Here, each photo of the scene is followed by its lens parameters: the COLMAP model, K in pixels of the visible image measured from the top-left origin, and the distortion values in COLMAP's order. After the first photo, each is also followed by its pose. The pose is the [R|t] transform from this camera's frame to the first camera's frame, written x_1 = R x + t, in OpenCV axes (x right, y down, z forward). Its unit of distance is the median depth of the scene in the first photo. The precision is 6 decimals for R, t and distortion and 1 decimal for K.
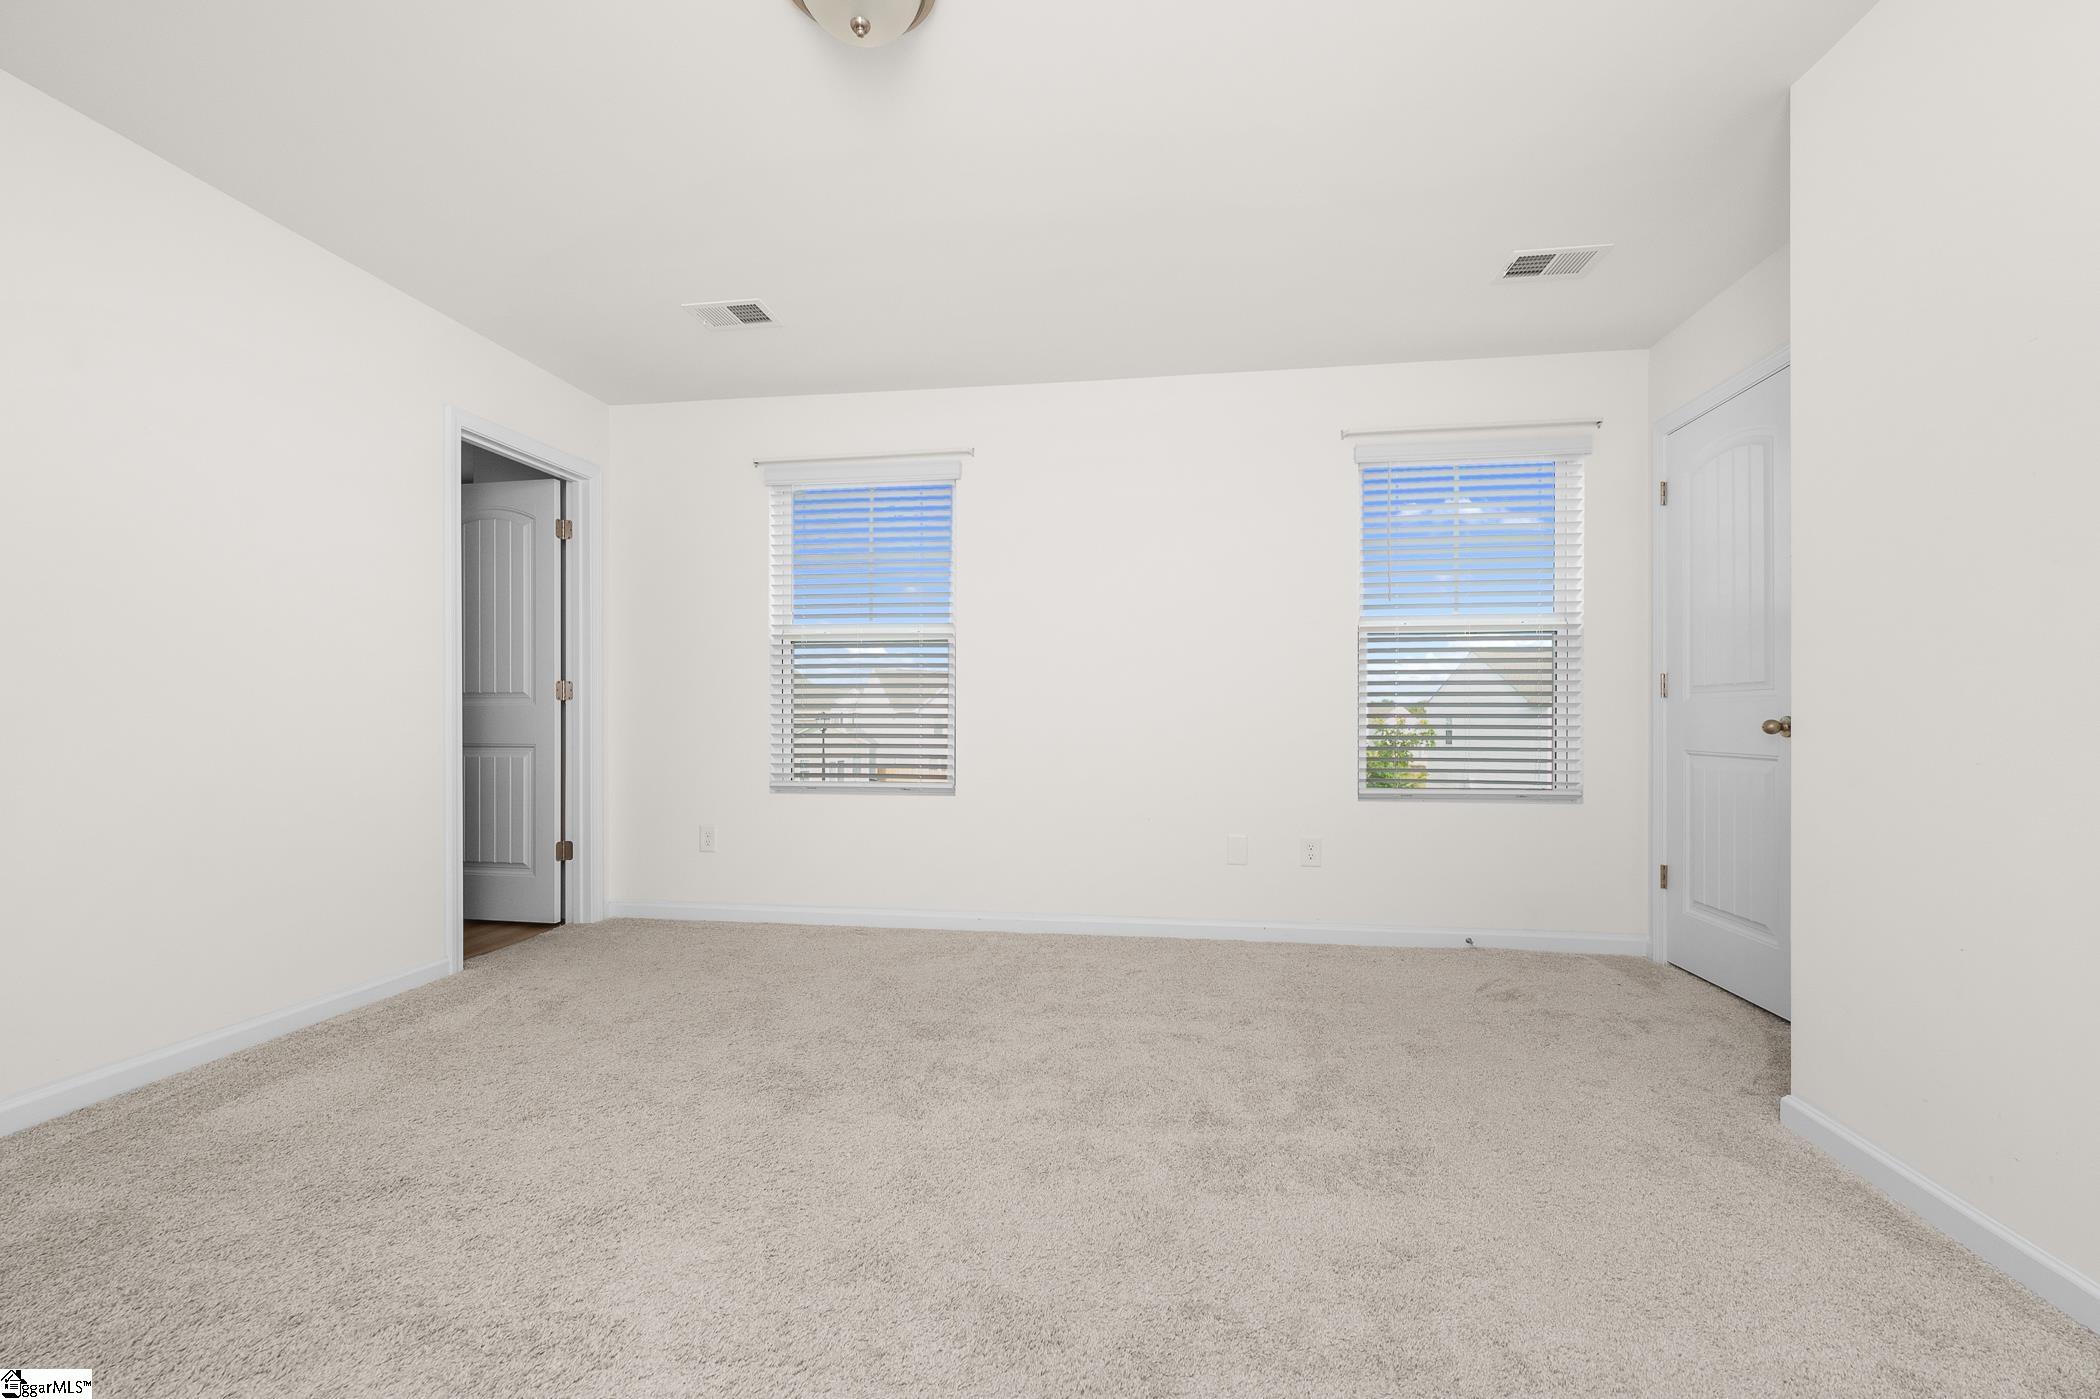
lens RADIAL K [[848.8, 0, 1044.5], [0, 848.8, 721.8], [0, 0, 1]] dist [0.001806, 0.000288]
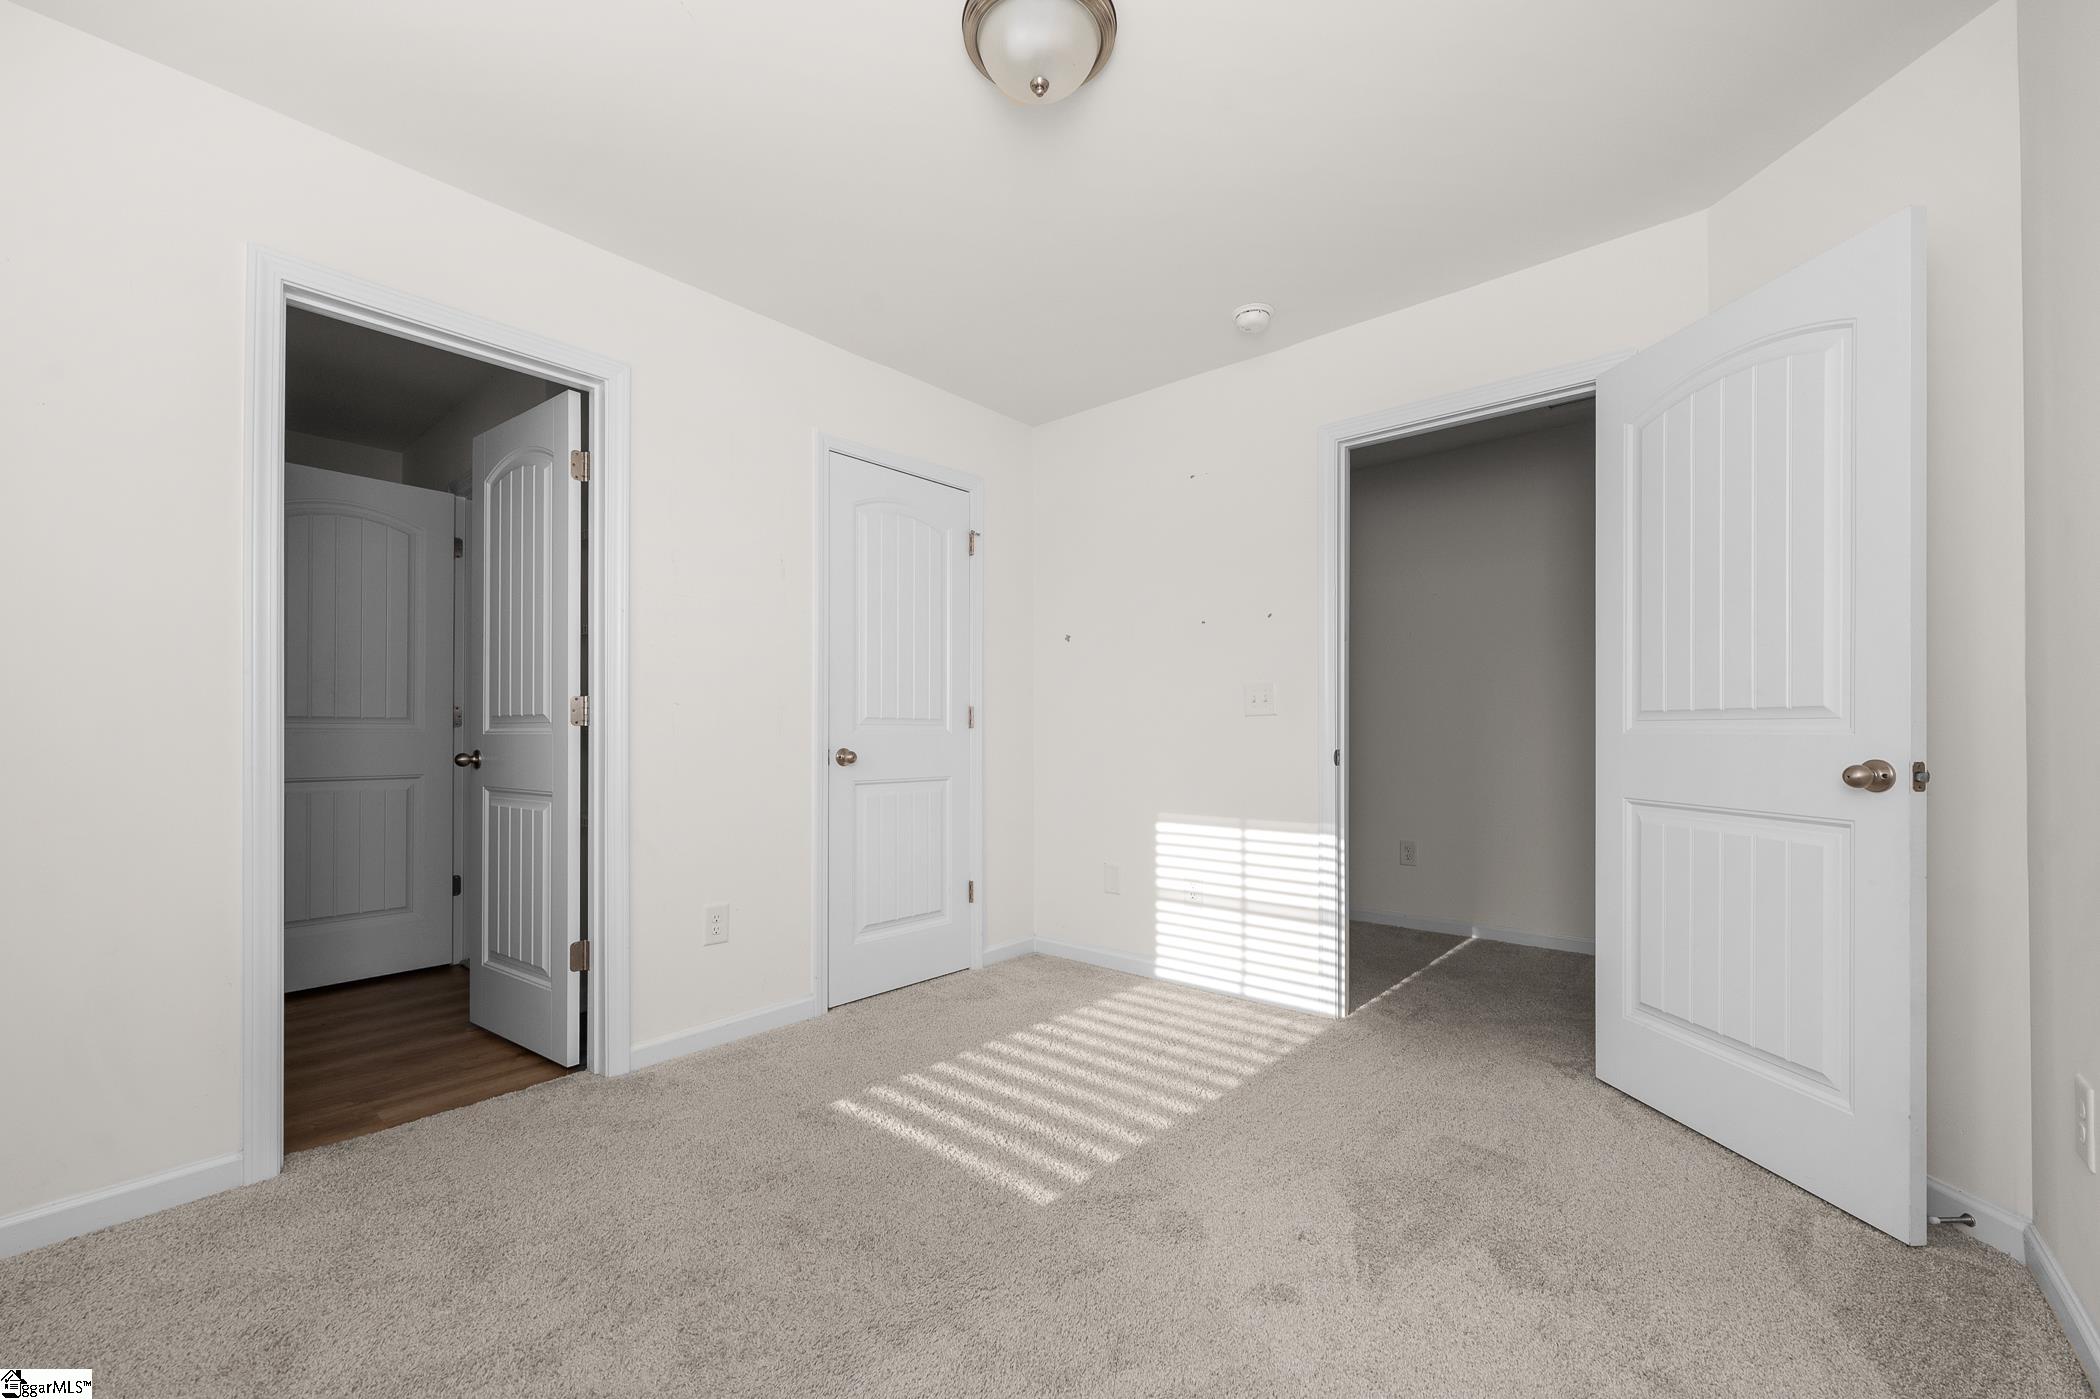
lens RADIAL K [[848.8, 0, 1044.5], [0, 848.8, 721.8], [0, 0, 1]] dist [0.001806, 0.000288]
pose [[0.840418, -0.008629, -0.541869, 0.087578], [-0.009103, 0.999507, -0.030034, -0.012144], [0.541862, 0.030174, 0.839926, 0.647876]]
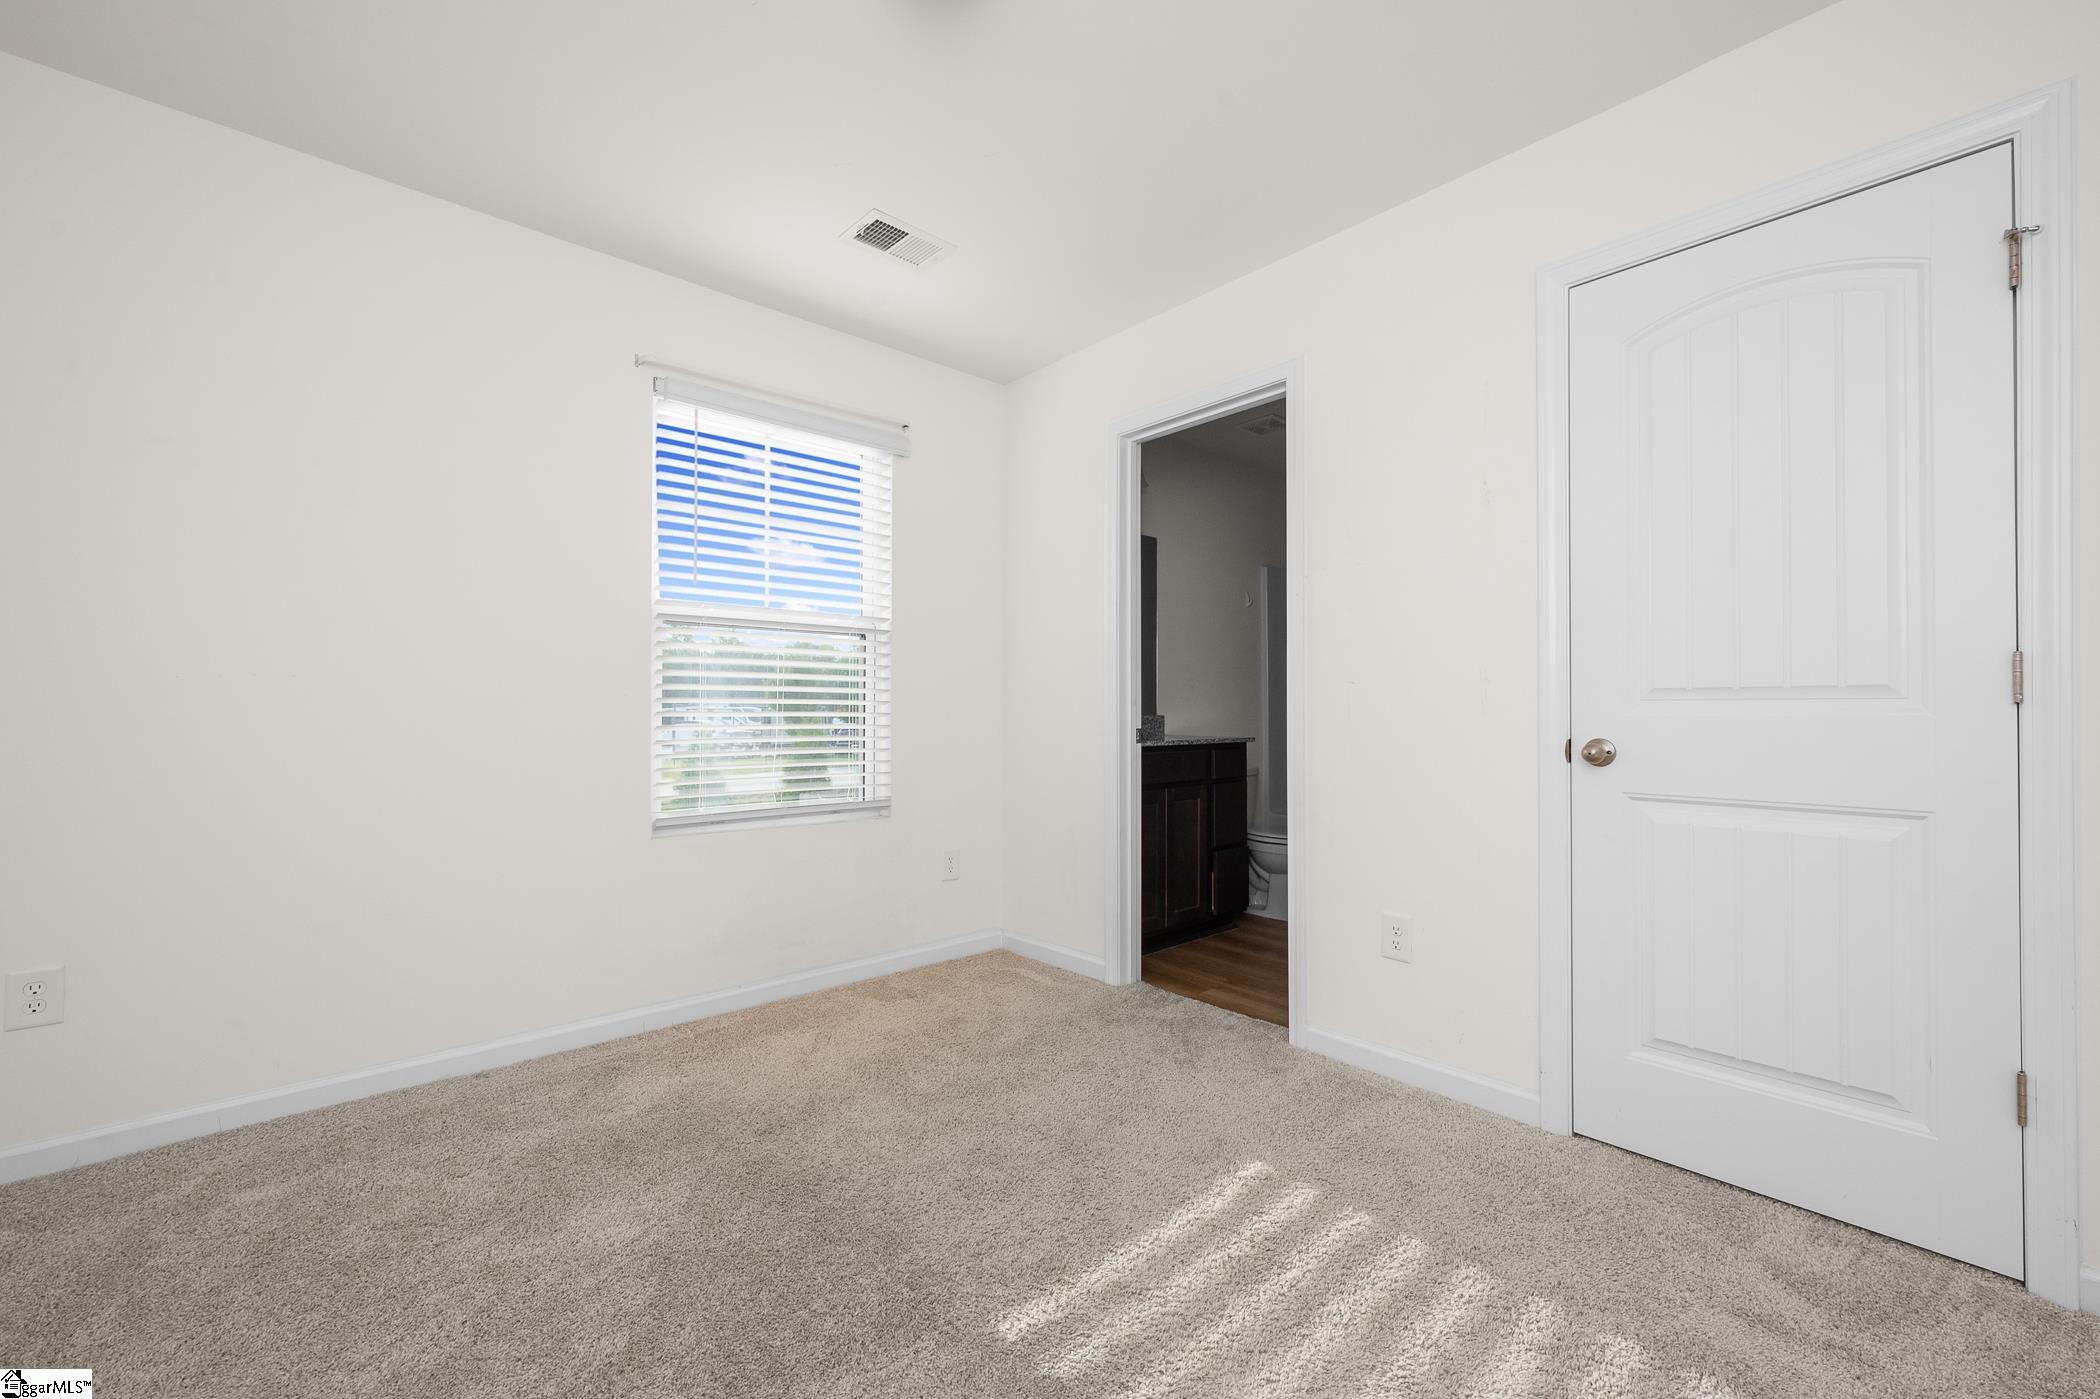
lens RADIAL K [[857.8, 0, 1050.0], [0, 857.8, 699.5], [0, 0, 1]] dist [0.002015, 0.000194]
pose [[-0.647338, -0.007175, -0.762170, 0.100649], [-0.014976, 0.999882, 0.003308, -0.030850], [0.762056, 0.013556, -0.647369, 1.323881]]
